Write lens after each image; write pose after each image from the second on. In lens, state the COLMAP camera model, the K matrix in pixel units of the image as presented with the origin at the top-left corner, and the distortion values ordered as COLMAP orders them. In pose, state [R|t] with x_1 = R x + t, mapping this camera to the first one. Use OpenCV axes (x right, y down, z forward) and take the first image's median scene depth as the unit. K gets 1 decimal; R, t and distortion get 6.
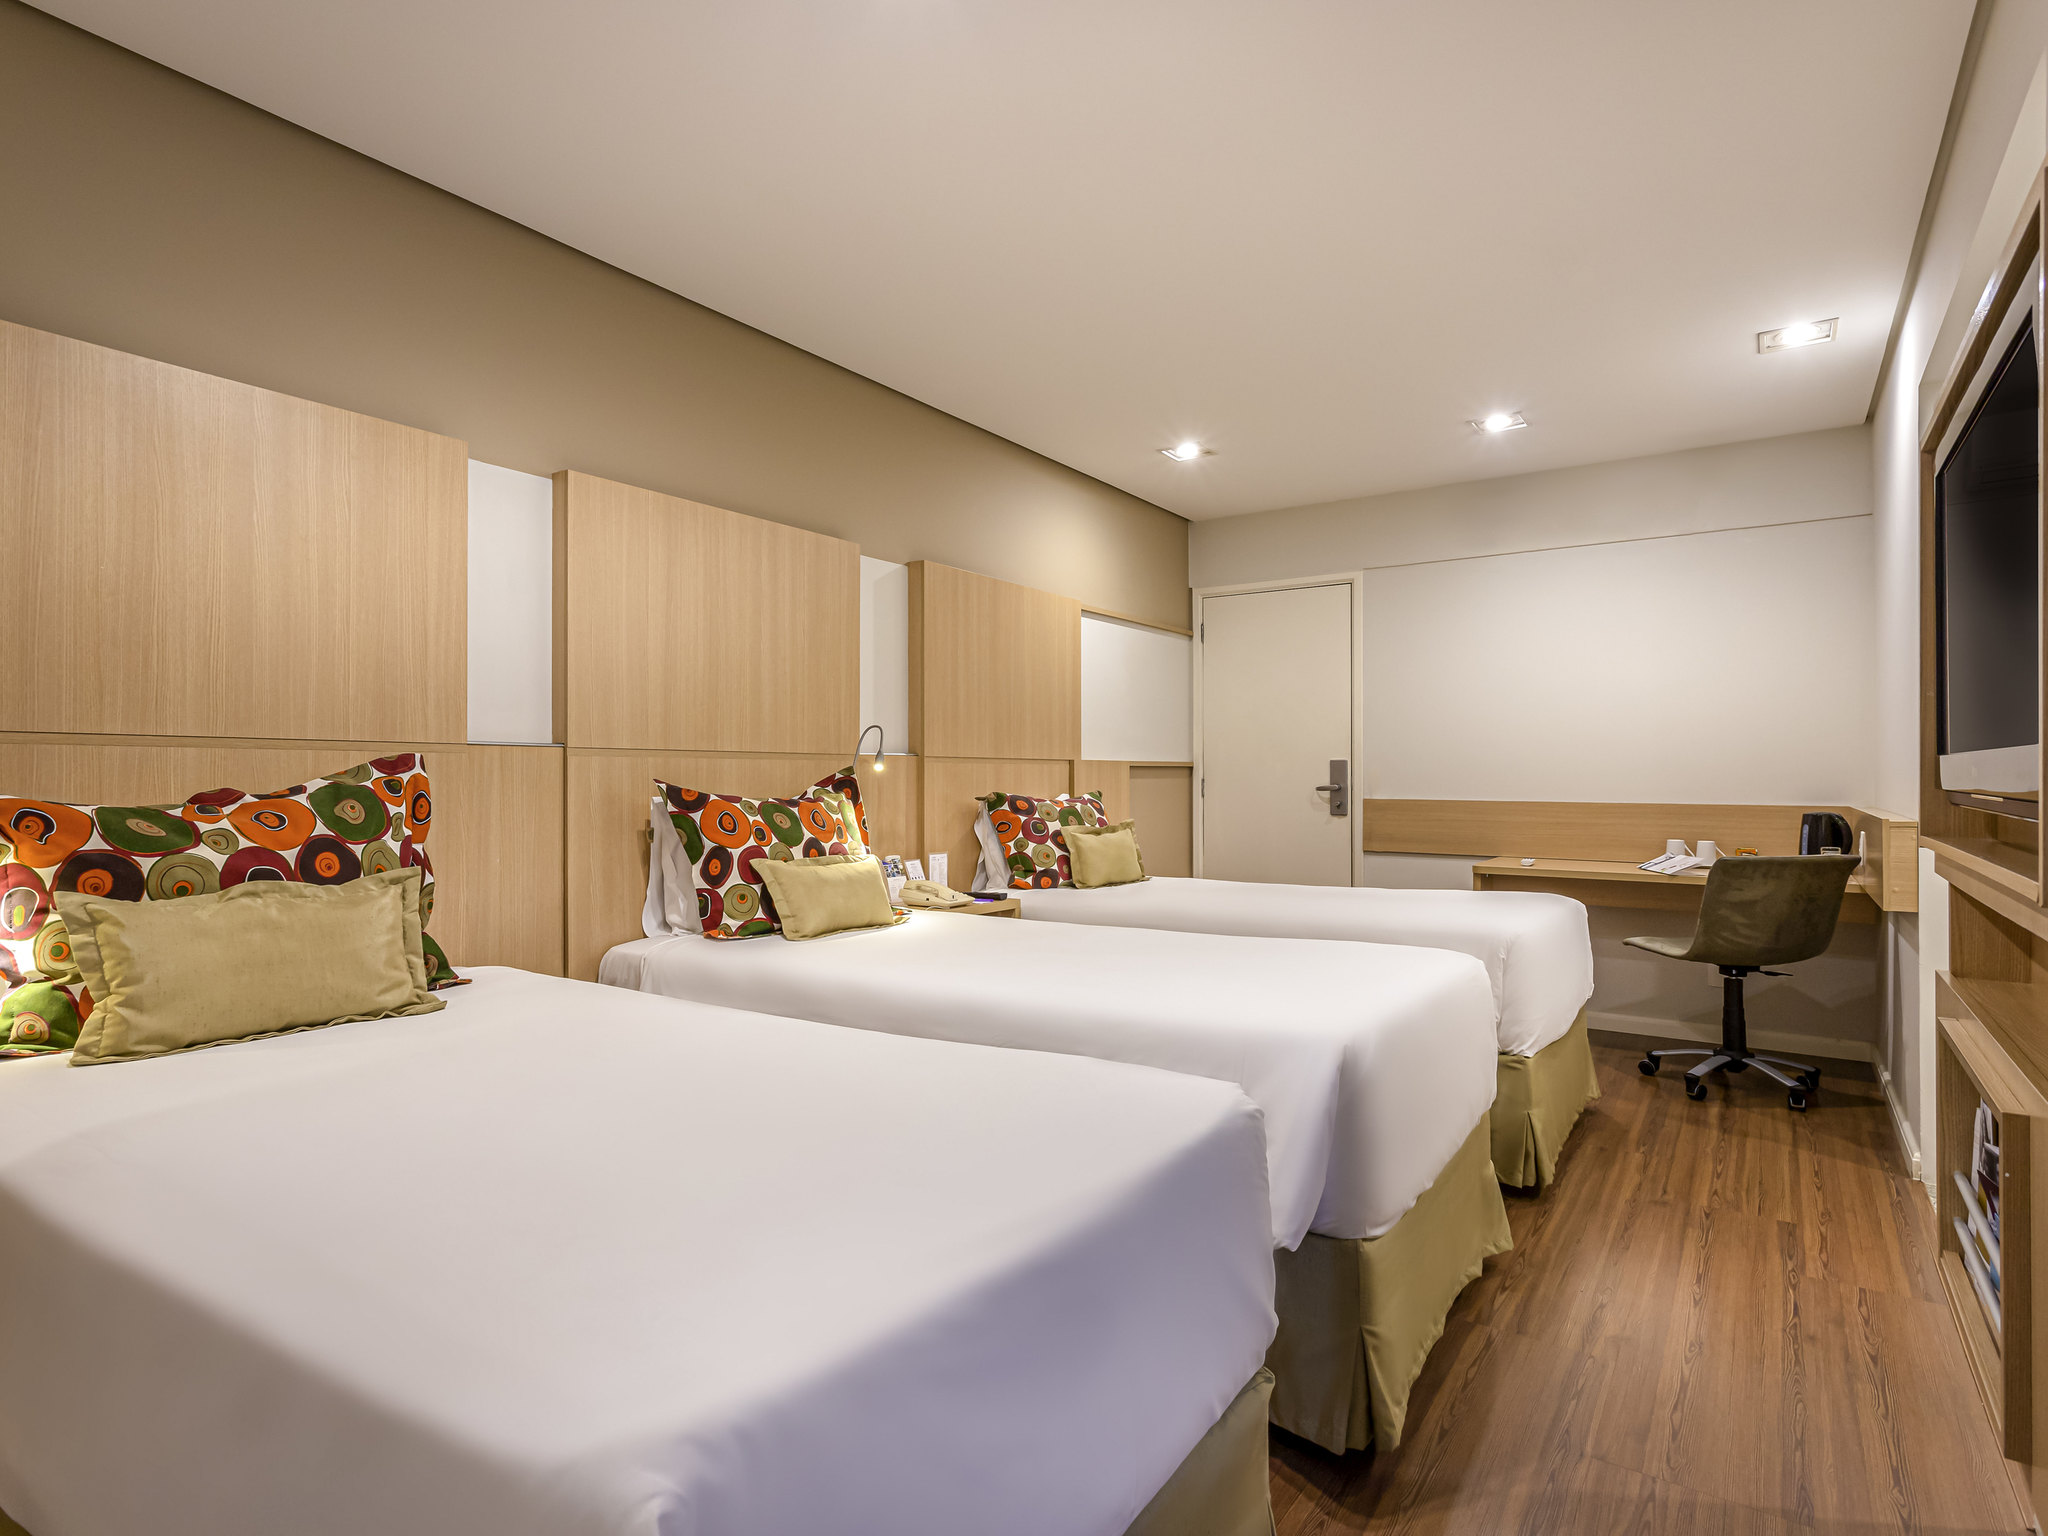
lens RADIAL K [[1098.9, 0, 1030.2], [0, 1098.9, 766.8], [0, 0, 1]] dist [-0.017339, 0.001072]
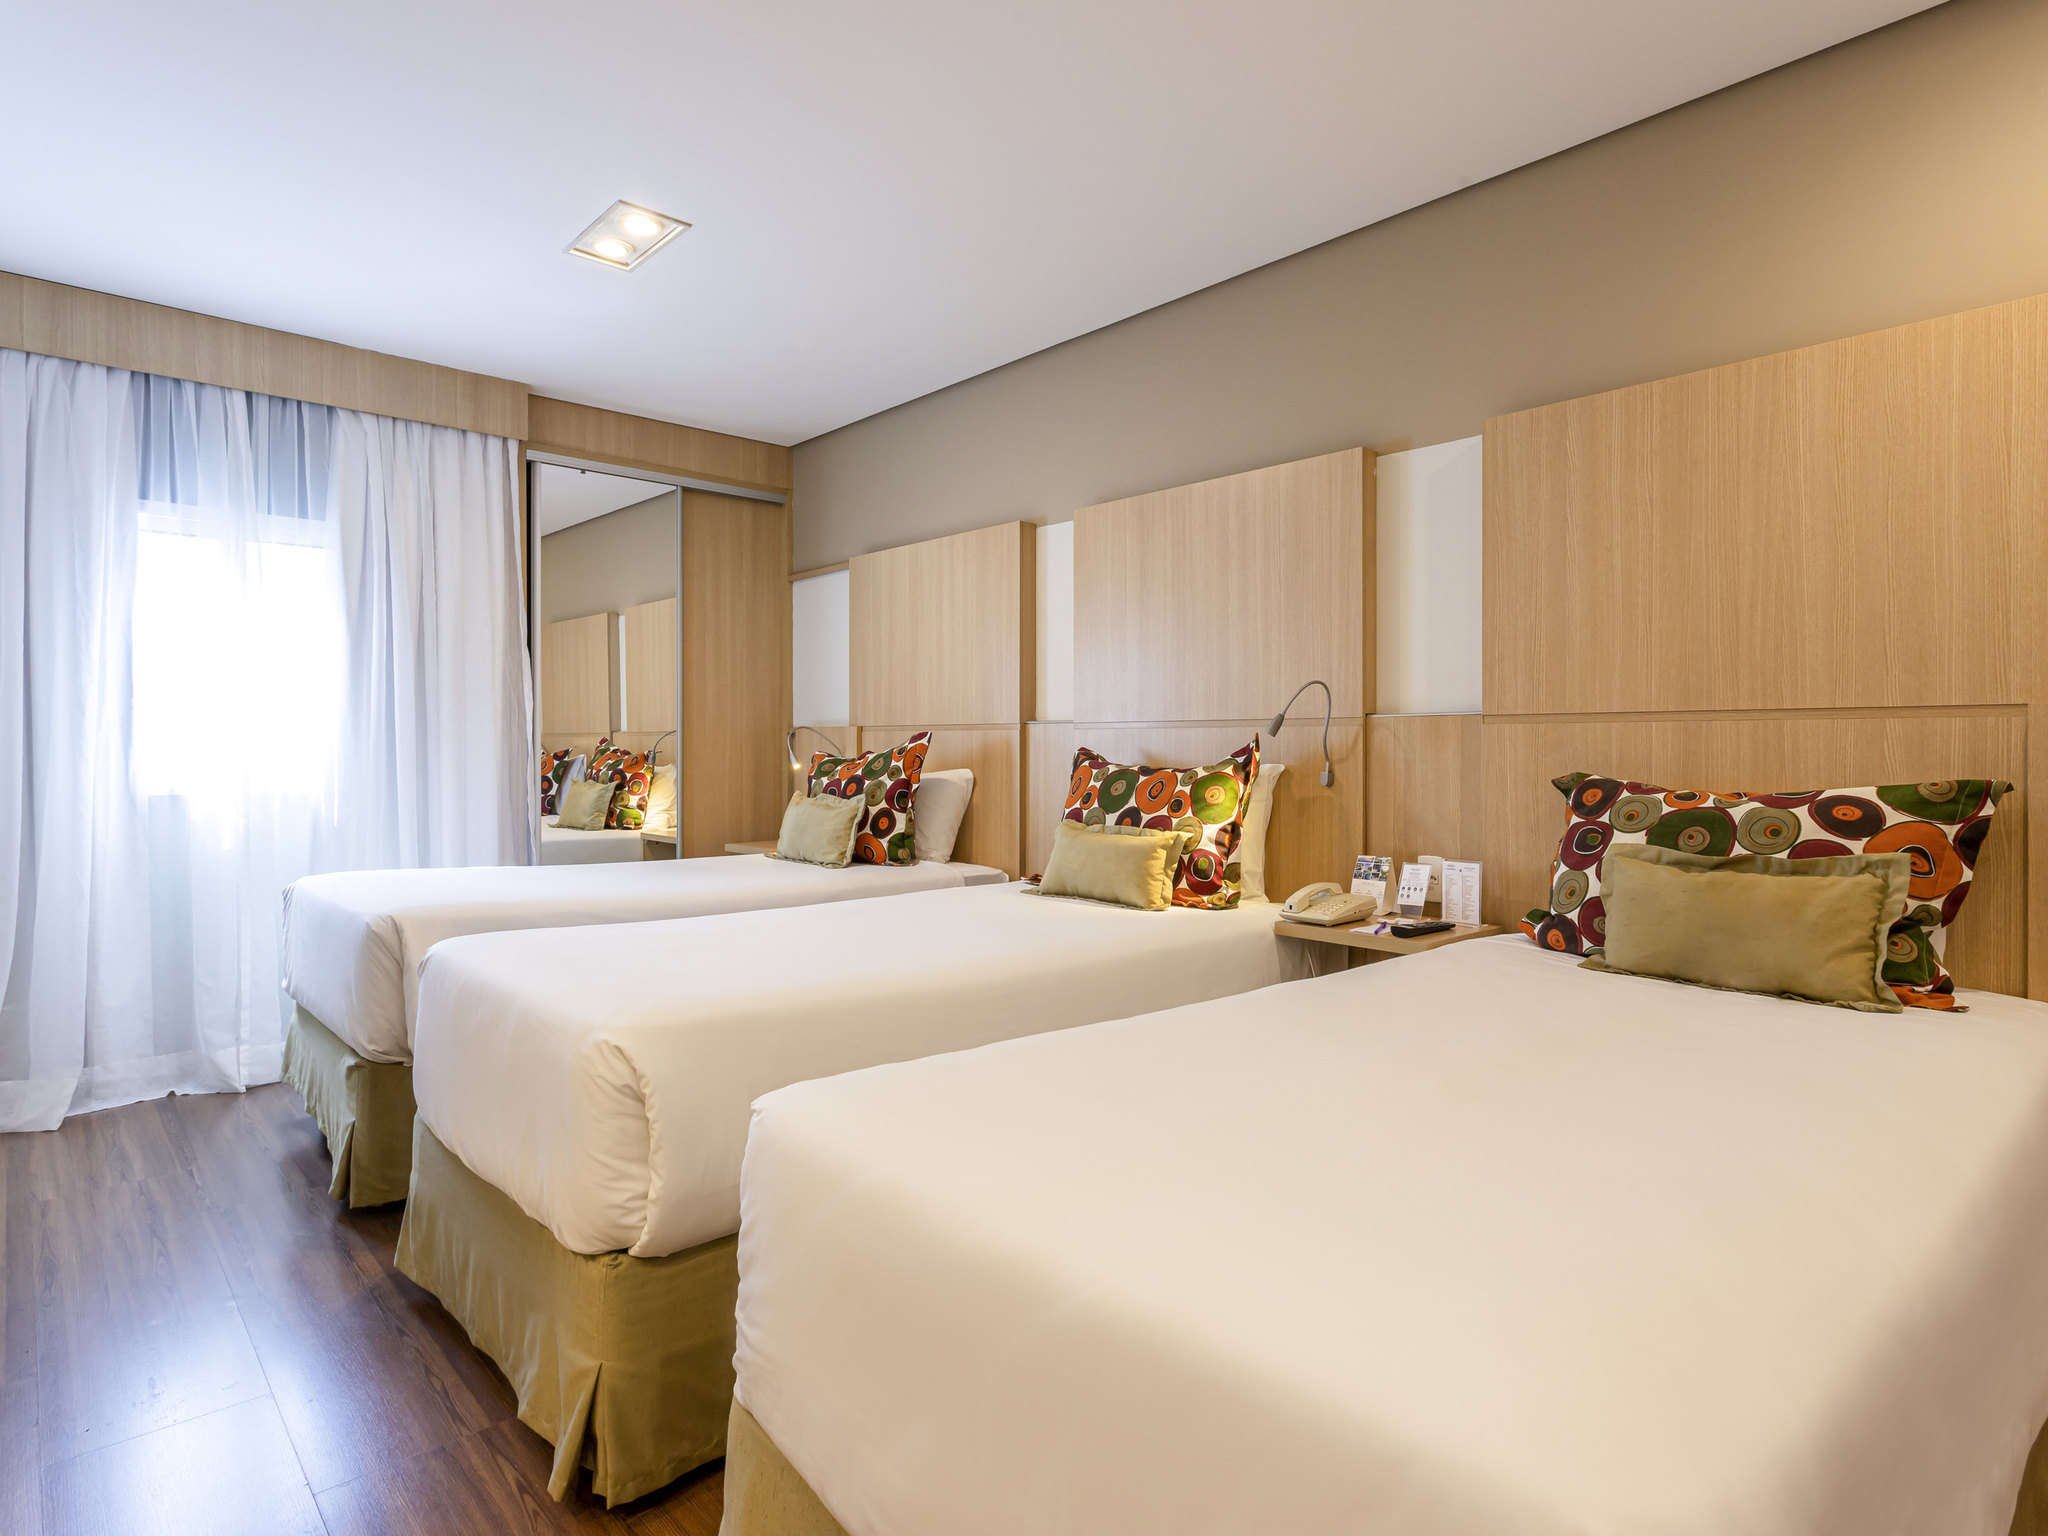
lens RADIAL K [[1098.9, 0, 1030.2], [0, 1098.9, 766.8], [0, 0, 1]] dist [-0.017339, 0.001072]
pose [[-0.225715, 0.017262, -0.974040, 0.796392], [0.006896, 0.999846, 0.016121, 0.011906], [0.974169, -0.003079, -0.225799, 1.145131]]
